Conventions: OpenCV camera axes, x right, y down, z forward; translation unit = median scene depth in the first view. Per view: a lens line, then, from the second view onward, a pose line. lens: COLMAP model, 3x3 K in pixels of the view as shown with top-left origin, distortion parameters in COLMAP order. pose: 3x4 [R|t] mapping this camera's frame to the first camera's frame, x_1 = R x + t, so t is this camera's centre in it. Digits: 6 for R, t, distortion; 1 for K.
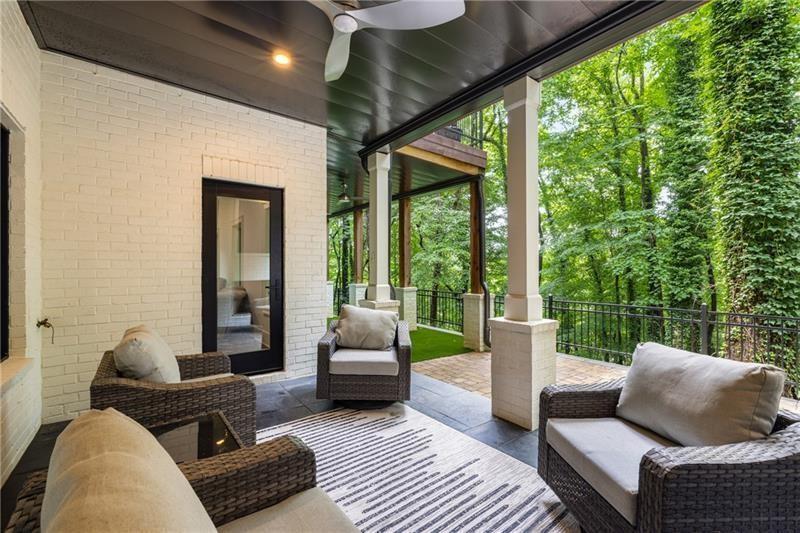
lens RADIAL K [[333.0, 0, 400.0], [0, 333.0, 266.5], [0, 0, 1]] dist [0.000166, 0.000011]
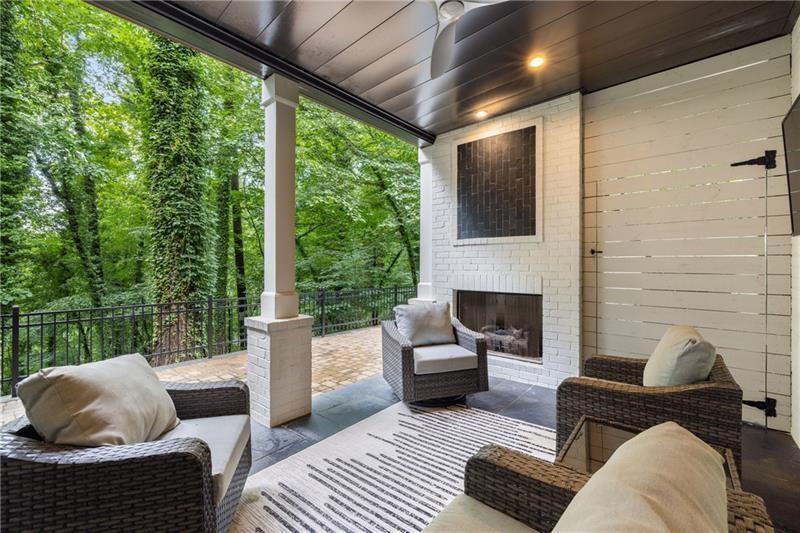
lens RADIAL K [[333.0, 0, 400.0], [0, 333.0, 266.5], [0, 0, 1]] dist [0.000166, 0.000011]
pose [[-0.189062, -0.003836, 0.981958, -0.891768], [-0.004014, 0.999987, 0.003134, 0.006184], [-0.981957, -0.003349, -0.189075, 1.108444]]
